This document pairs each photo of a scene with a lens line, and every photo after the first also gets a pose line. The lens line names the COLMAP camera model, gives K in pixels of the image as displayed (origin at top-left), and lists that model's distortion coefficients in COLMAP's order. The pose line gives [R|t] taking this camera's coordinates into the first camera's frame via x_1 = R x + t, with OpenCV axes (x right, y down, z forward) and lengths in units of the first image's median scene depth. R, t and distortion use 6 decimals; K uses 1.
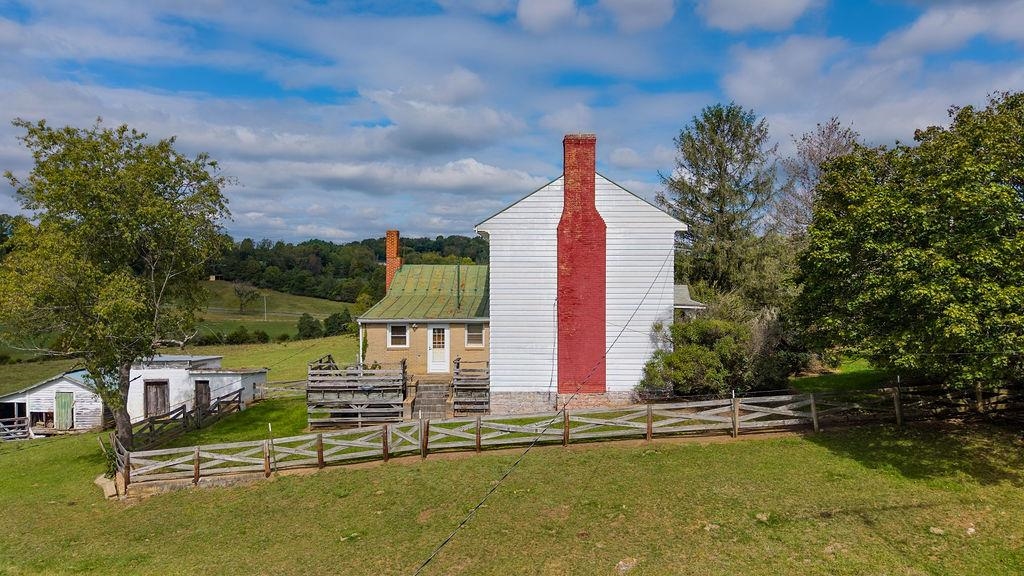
lens RADIAL K [[679.3, 0, 522.4], [0, 679.3, 280.1], [0, 0, 1]] dist [0.020068, -0.028063]
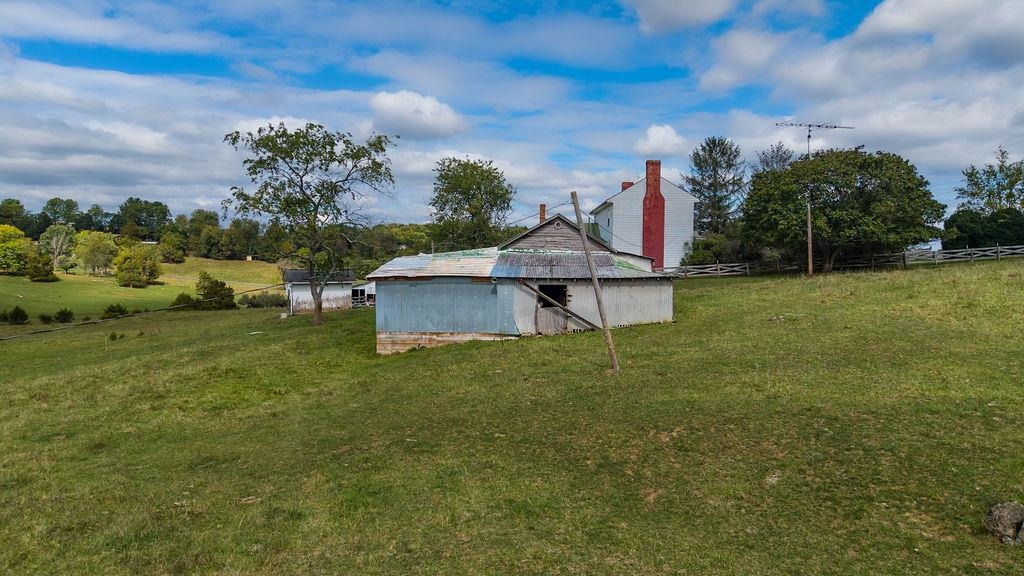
lens RADIAL K [[679.3, 0, 512.5], [0, 679.3, 288.9], [0, 0, 1]] dist [0.020068, -0.028063]
pose [[0.999973, 0.005505, -0.004789, -0.334817], [-0.005357, 0.999523, 0.030427, 0.136584], [0.004954, -0.030401, 0.999526, -1.165189]]
